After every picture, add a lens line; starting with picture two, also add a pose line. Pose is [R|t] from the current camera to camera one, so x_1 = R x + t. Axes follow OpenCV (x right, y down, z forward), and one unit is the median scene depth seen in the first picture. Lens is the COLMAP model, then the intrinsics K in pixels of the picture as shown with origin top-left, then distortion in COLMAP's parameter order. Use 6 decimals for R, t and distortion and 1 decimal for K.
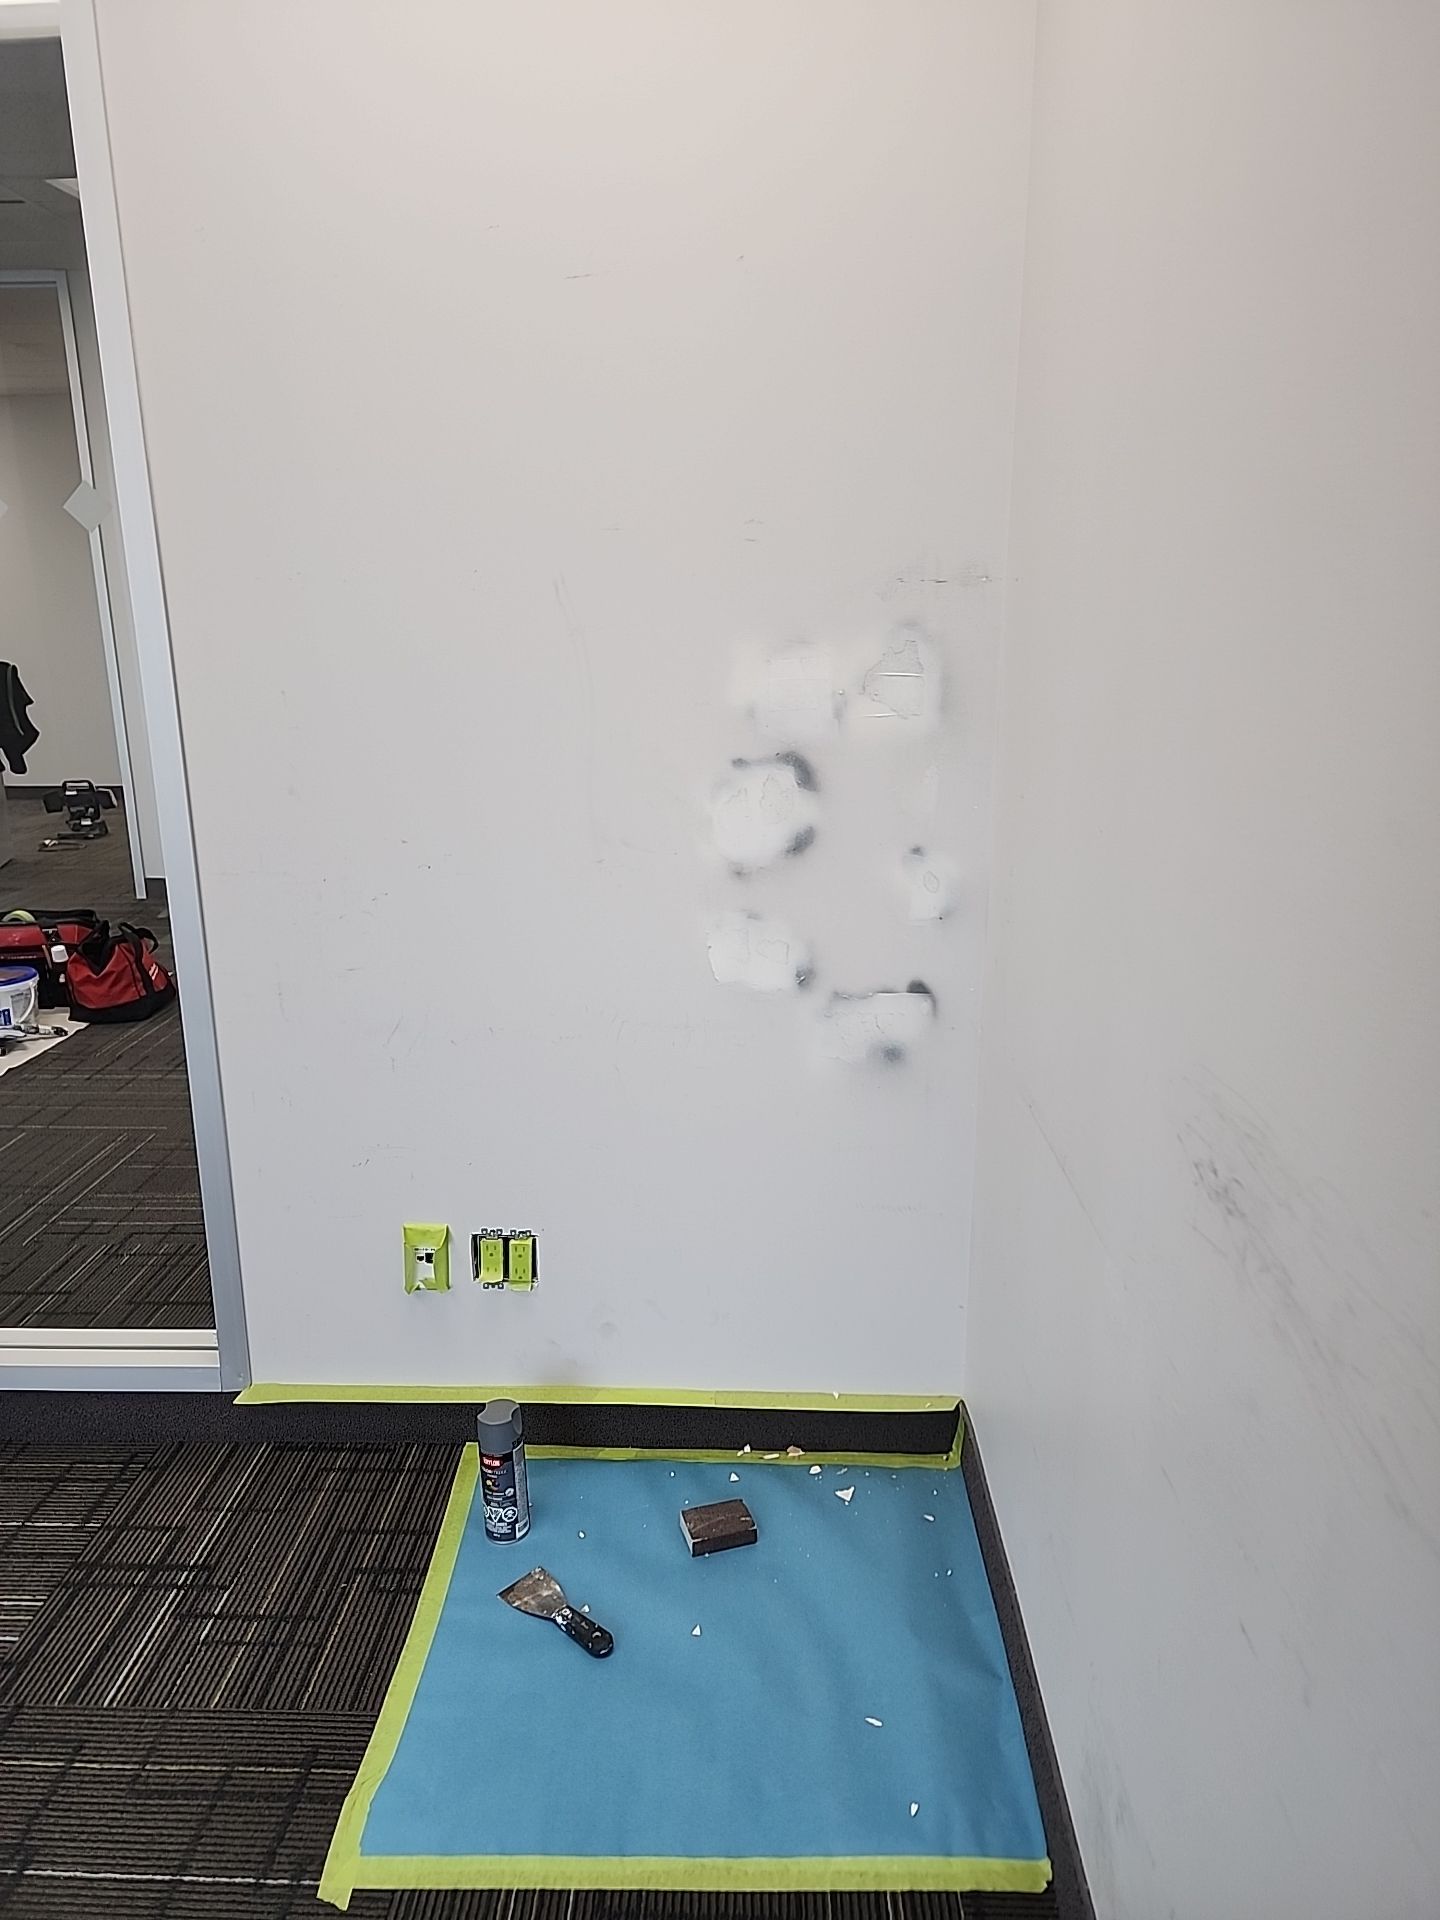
lens RADIAL K [[1296.6, 0, 720.0], [0, 1296.6, 960.0], [0, 0, 1]] dist [0.071468, -0.068274]
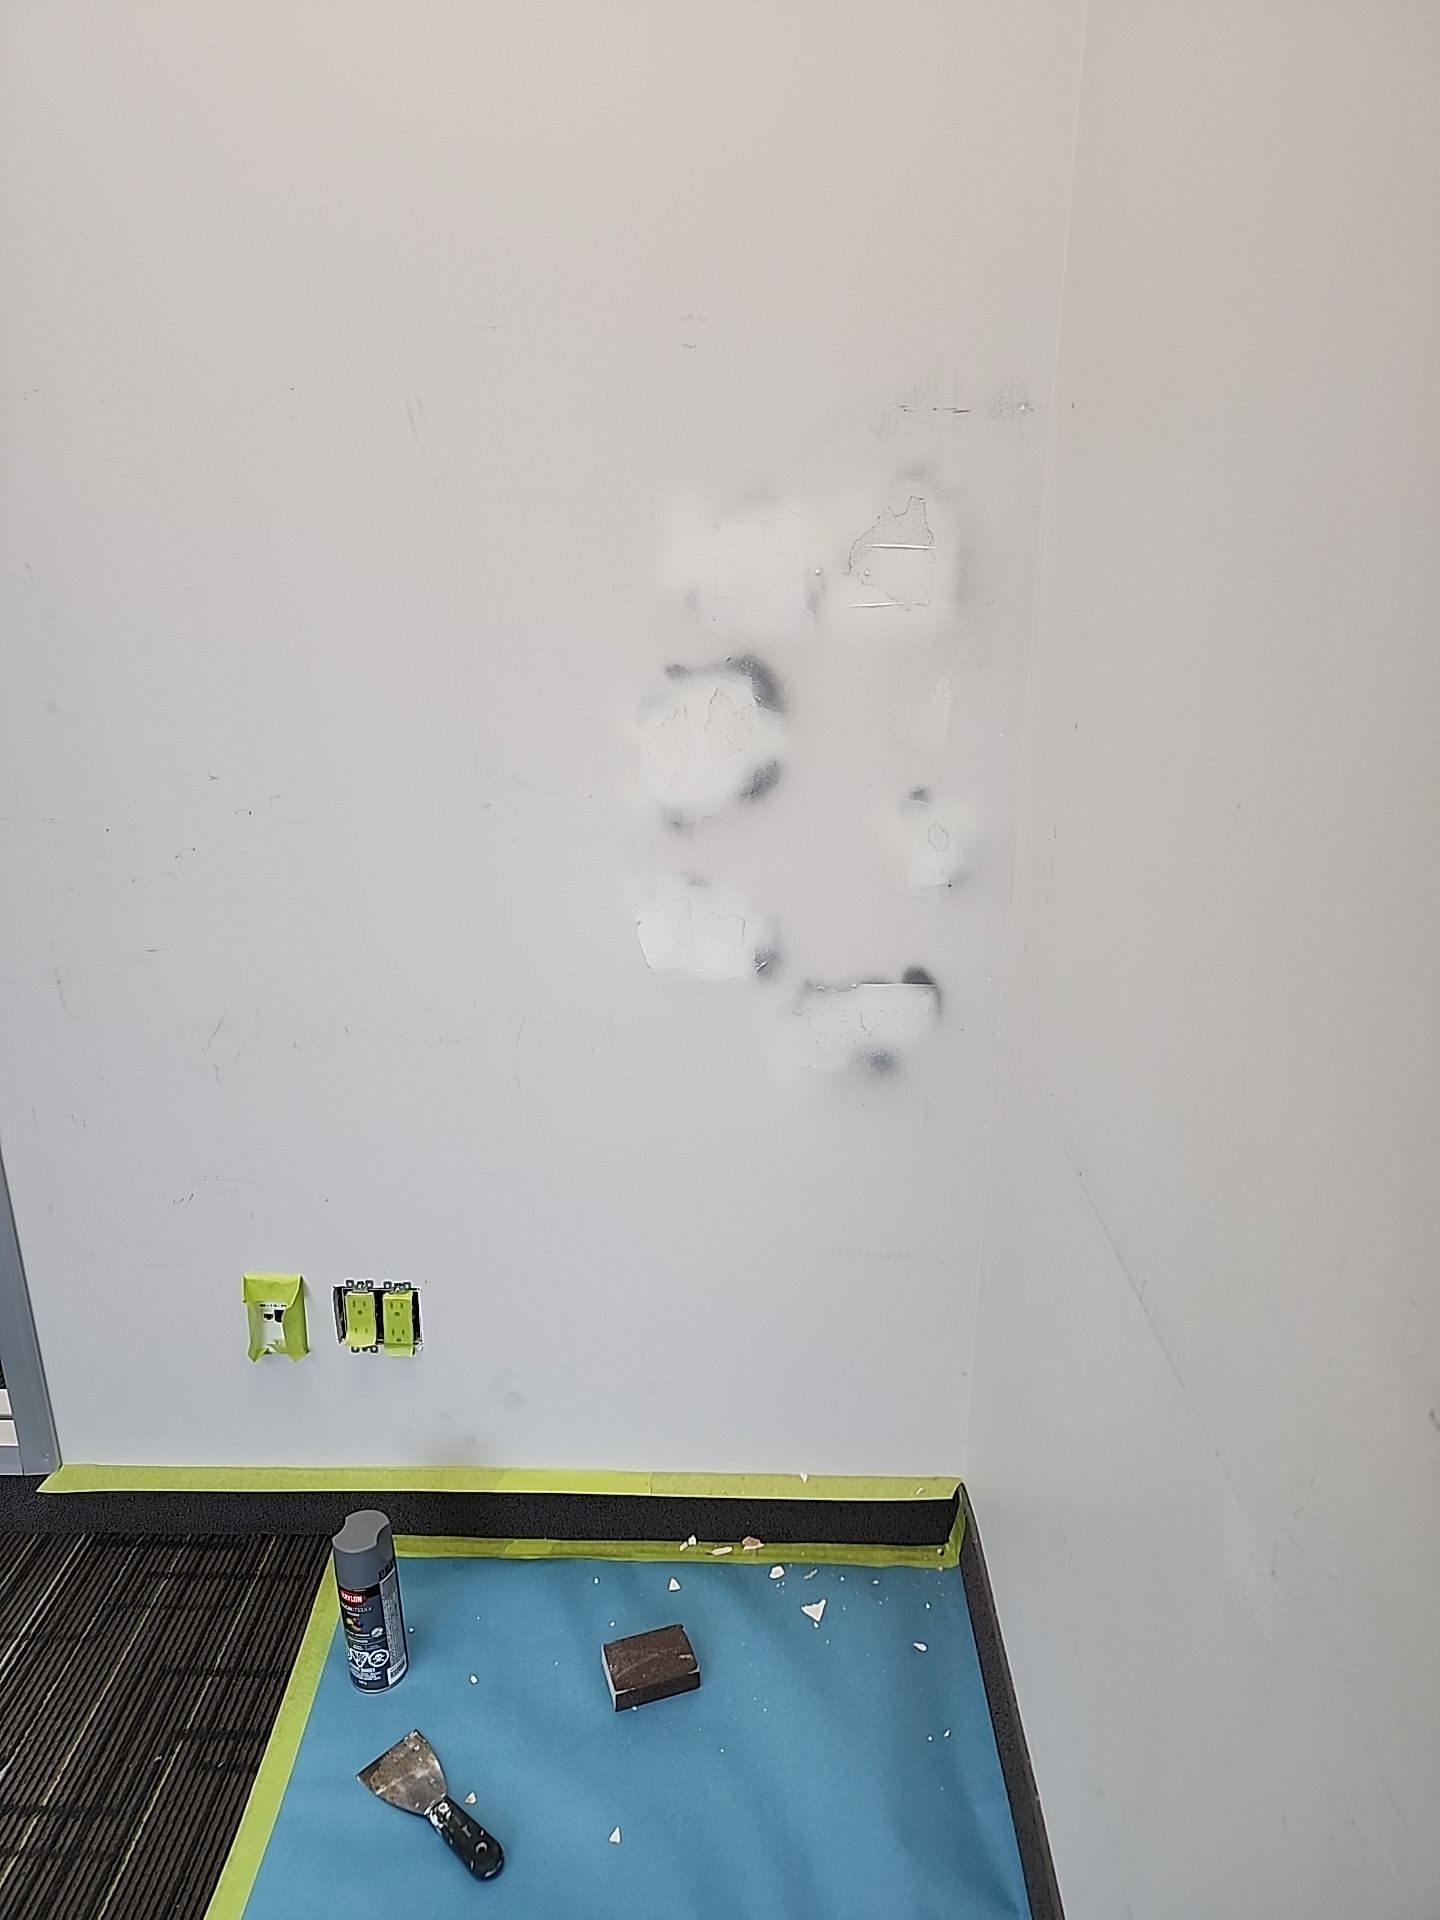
lens RADIAL K [[1296.6, 0, 720.0], [0, 1296.6, 960.0], [0, 0, 1]] dist [0.071468, -0.068274]
pose [[0.999848, 0.001583, 0.017339, 0.025734], [-0.003012, 0.996572, 0.082675, -0.049830], [-0.017149, -0.082714, 0.996426, 0.256917]]
